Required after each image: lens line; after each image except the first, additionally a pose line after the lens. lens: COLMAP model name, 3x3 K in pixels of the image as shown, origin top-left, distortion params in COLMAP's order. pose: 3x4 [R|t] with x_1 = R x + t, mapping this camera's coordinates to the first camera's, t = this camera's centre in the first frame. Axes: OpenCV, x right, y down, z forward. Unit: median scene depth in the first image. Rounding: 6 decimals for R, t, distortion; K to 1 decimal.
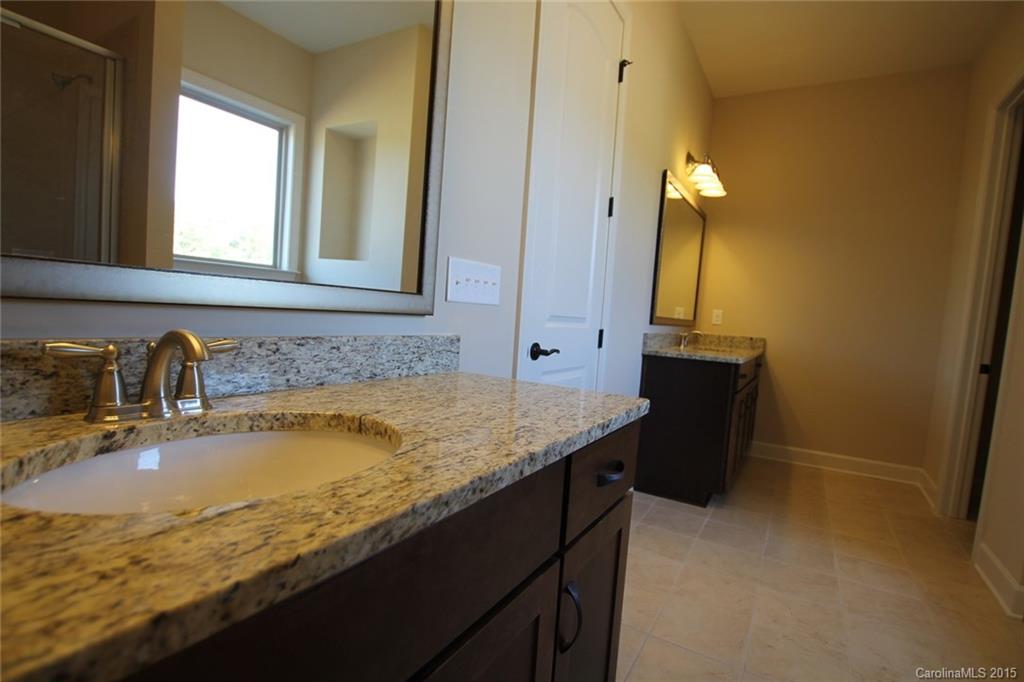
lens RADIAL K [[486.4, 0, 509.6], [0, 486.4, 346.0], [0, 0, 1]] dist [-0.001680, -0.009034]
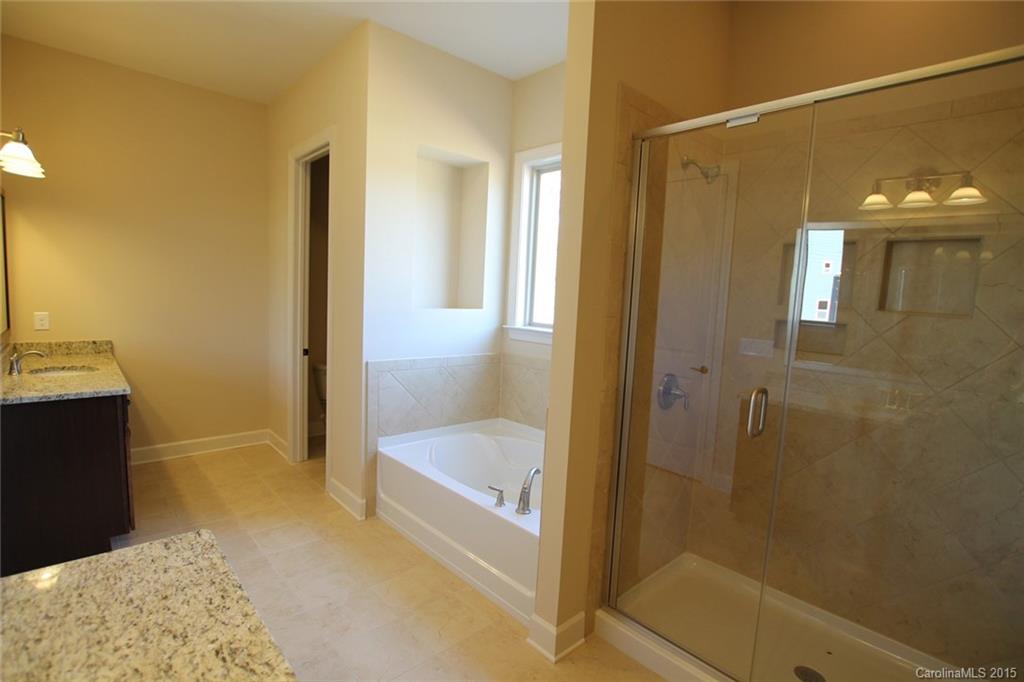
lens RADIAL K [[486.4, 0, 509.6], [0, 486.4, 346.0], [0, 0, 1]] dist [-0.001680, -0.009034]
pose [[0.279162, -0.158283, 0.947109, -0.170681], [0.037531, 0.987366, 0.153948, -0.155513], [-0.959510, -0.007430, 0.281576, 0.033751]]
